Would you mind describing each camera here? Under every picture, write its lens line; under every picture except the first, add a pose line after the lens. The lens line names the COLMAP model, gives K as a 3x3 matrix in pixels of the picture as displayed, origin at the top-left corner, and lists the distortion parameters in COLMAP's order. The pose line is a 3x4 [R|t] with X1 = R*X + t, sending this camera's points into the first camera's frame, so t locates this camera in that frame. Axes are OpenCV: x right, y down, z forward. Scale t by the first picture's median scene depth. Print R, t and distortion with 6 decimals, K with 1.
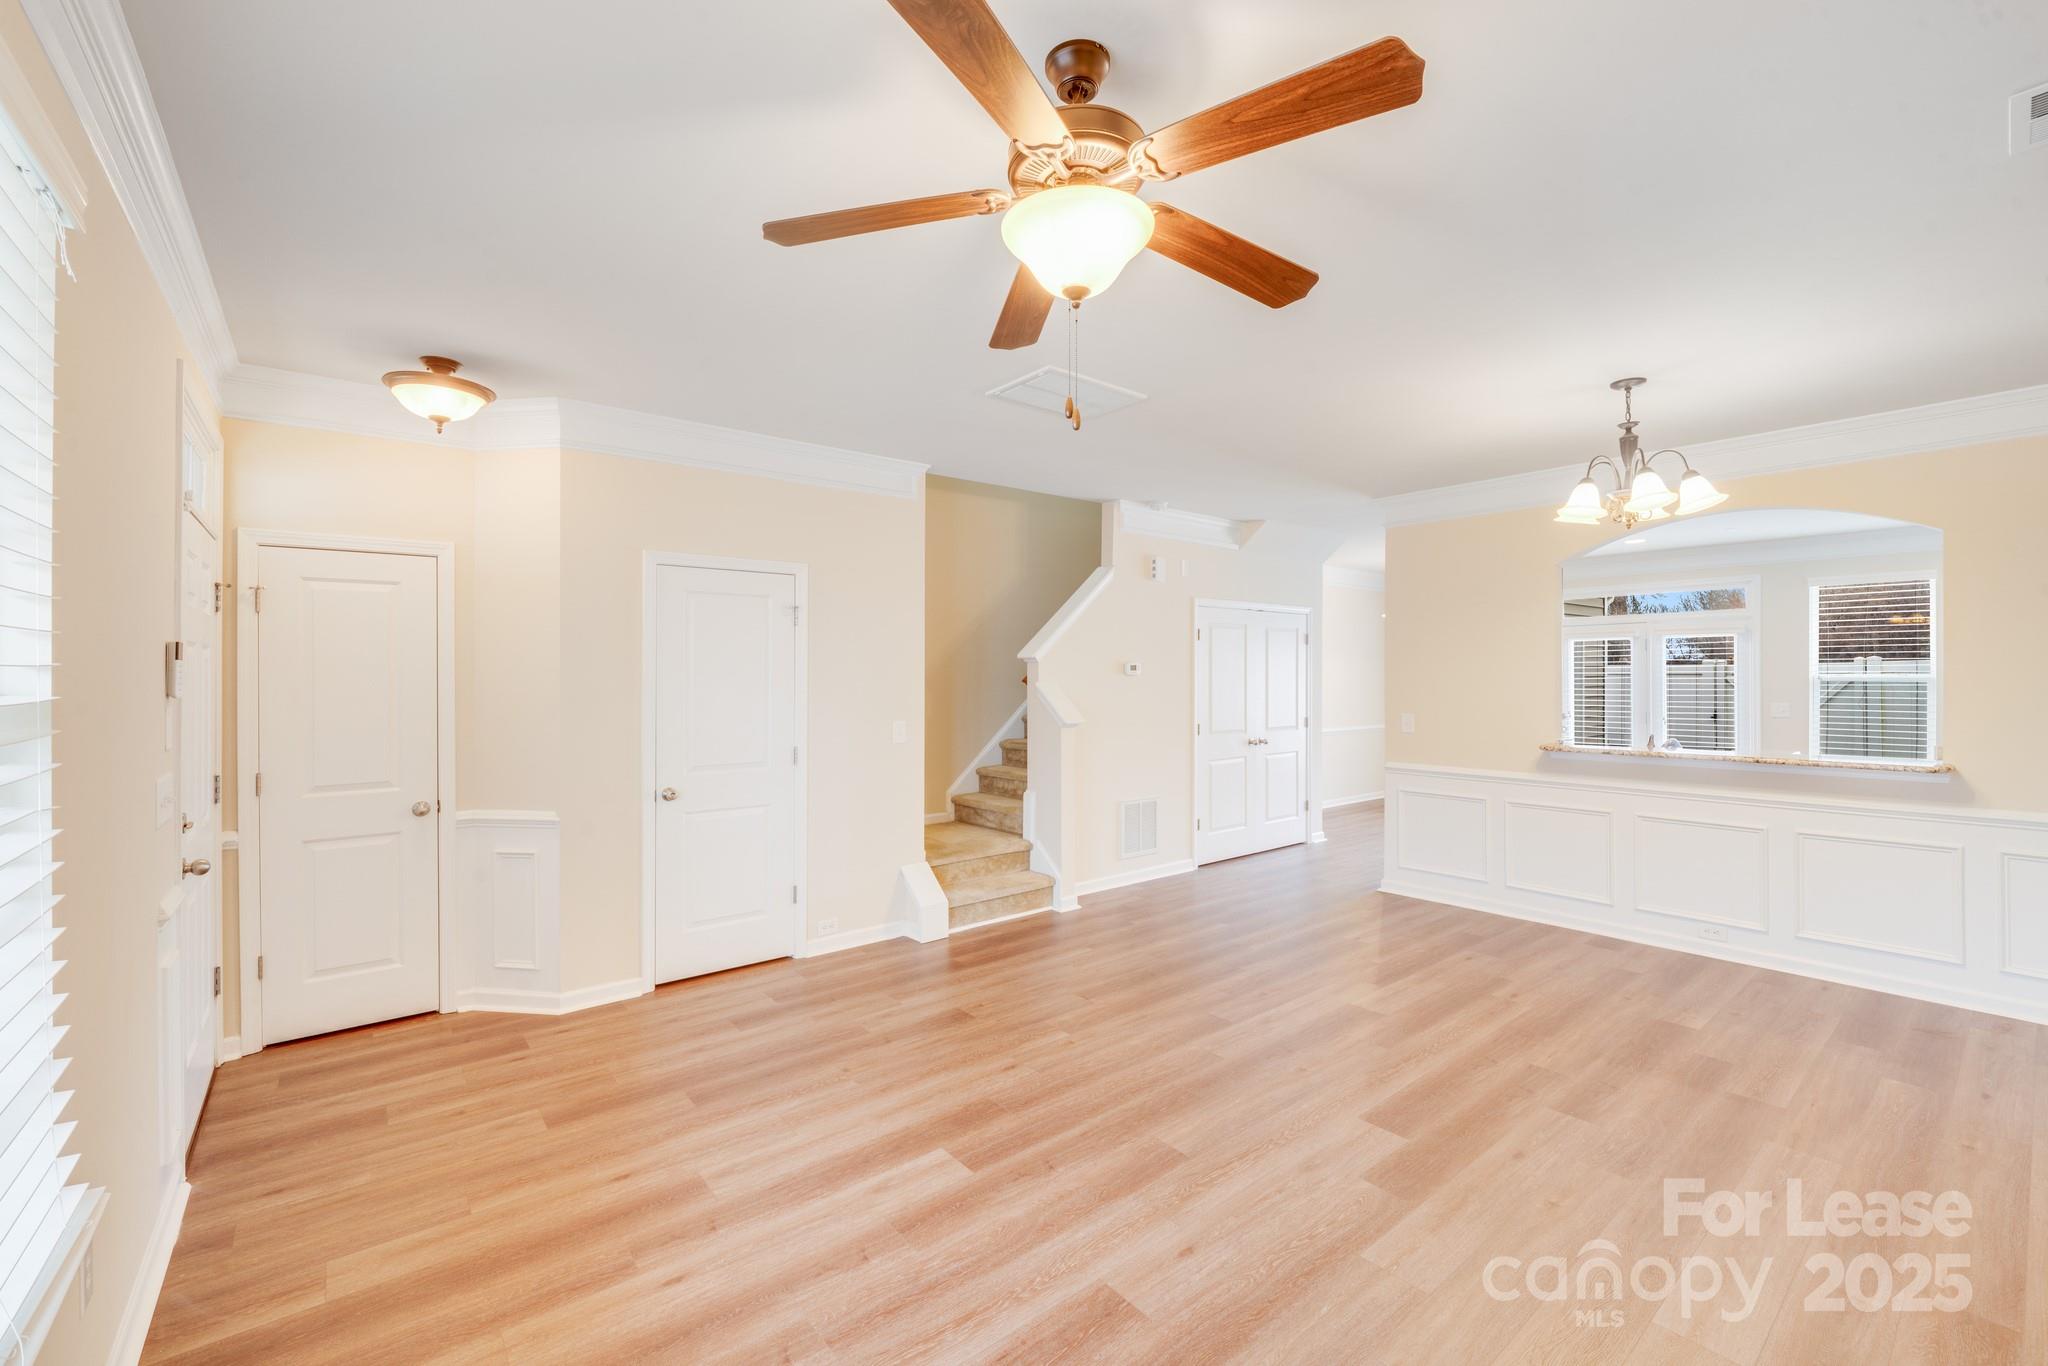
lens RADIAL K [[845.2, 0, 1006.8], [0, 845.2, 681.6], [0, 0, 1]] dist [0.012446, -0.011060]
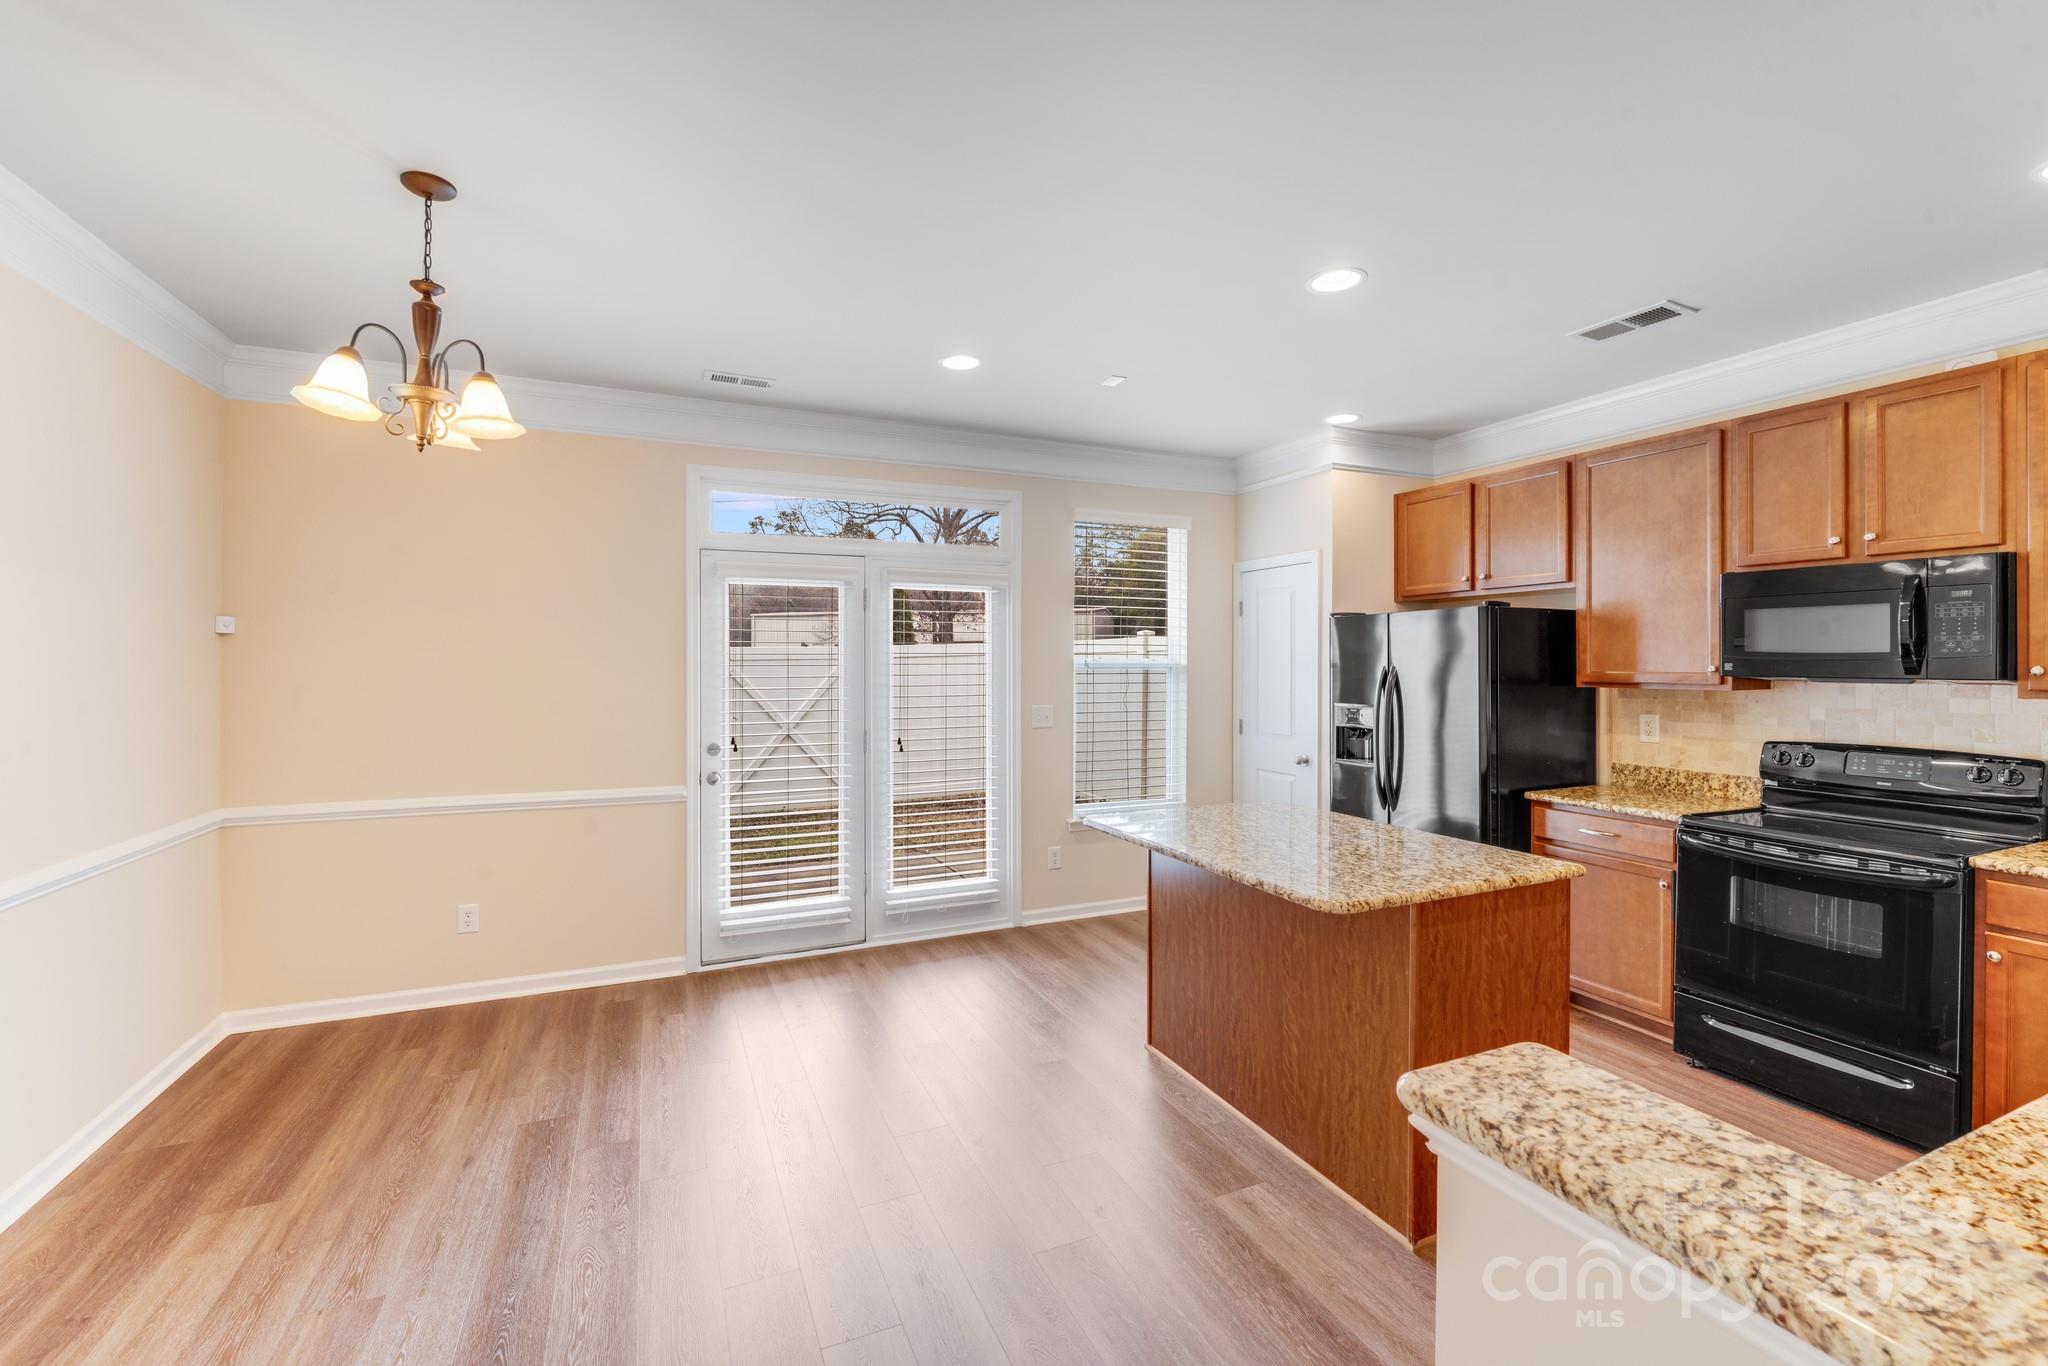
lens RADIAL K [[832.1, 0, 1006.3], [0, 832.1, 661.8], [0, 0, 1]] dist [-0.002052, -0.007592]
pose [[0.262972, 0.003889, 0.964796, 0.587543], [0.004827, 0.999974, -0.005347, -0.005290], [-0.964791, 0.006063, 0.262946, 1.589272]]
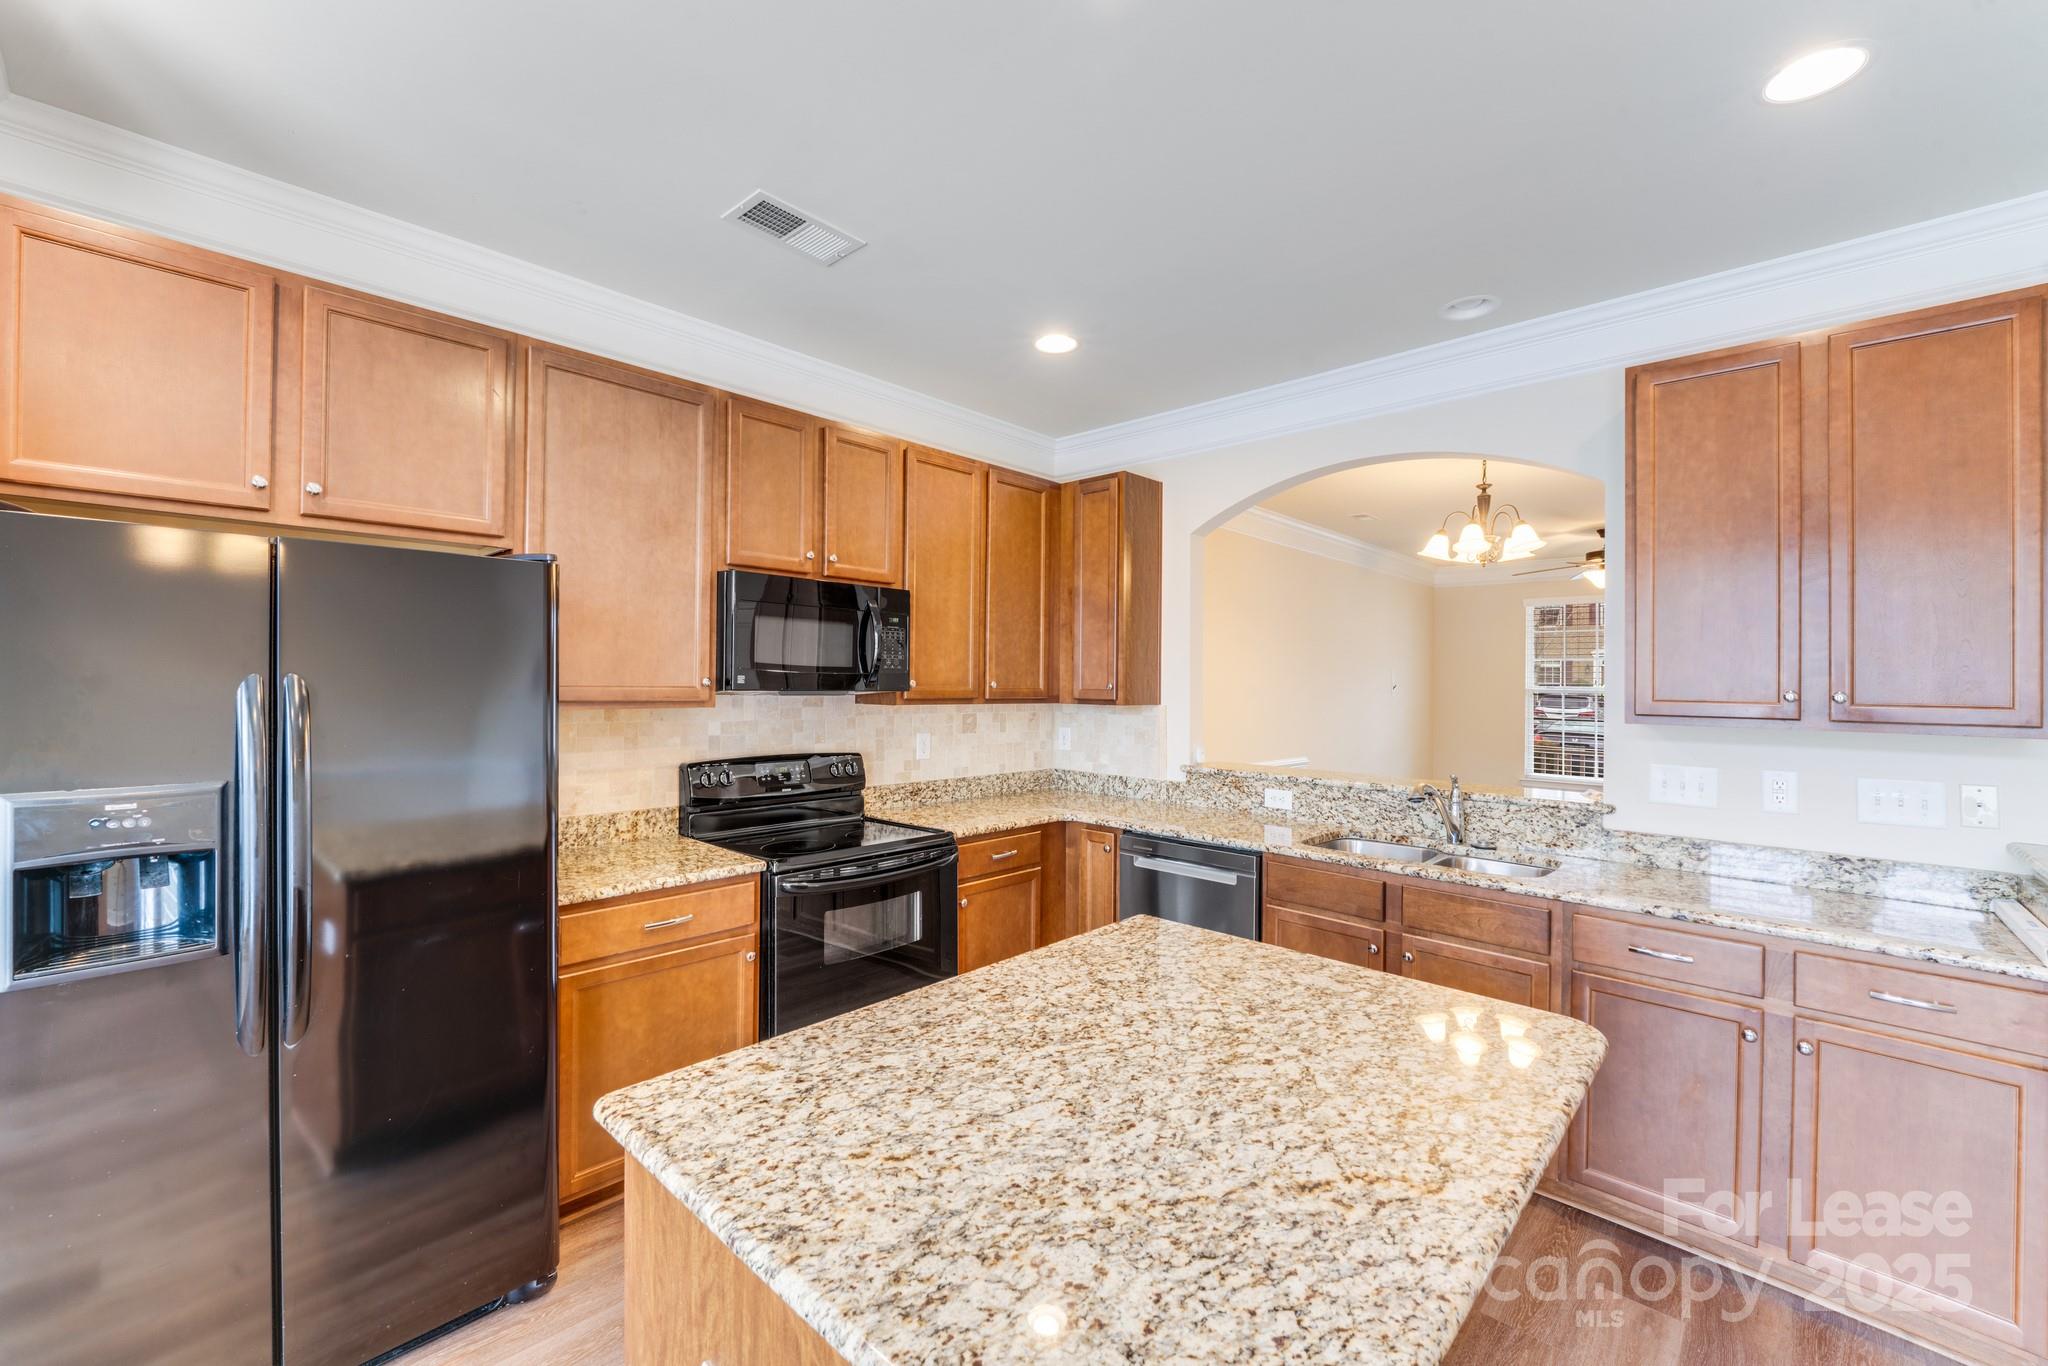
lens RADIAL K [[835.1, 0, 1010.8], [0, 835.1, 675.6], [0, 0, 1]] dist [0.000077, -0.004227]
pose [[-0.990923, -0.010953, -0.133981, 1.352415], [-0.010879, 0.999940, -0.001279, -0.006137], [0.133987, 0.000190, -0.990983, 1.824135]]
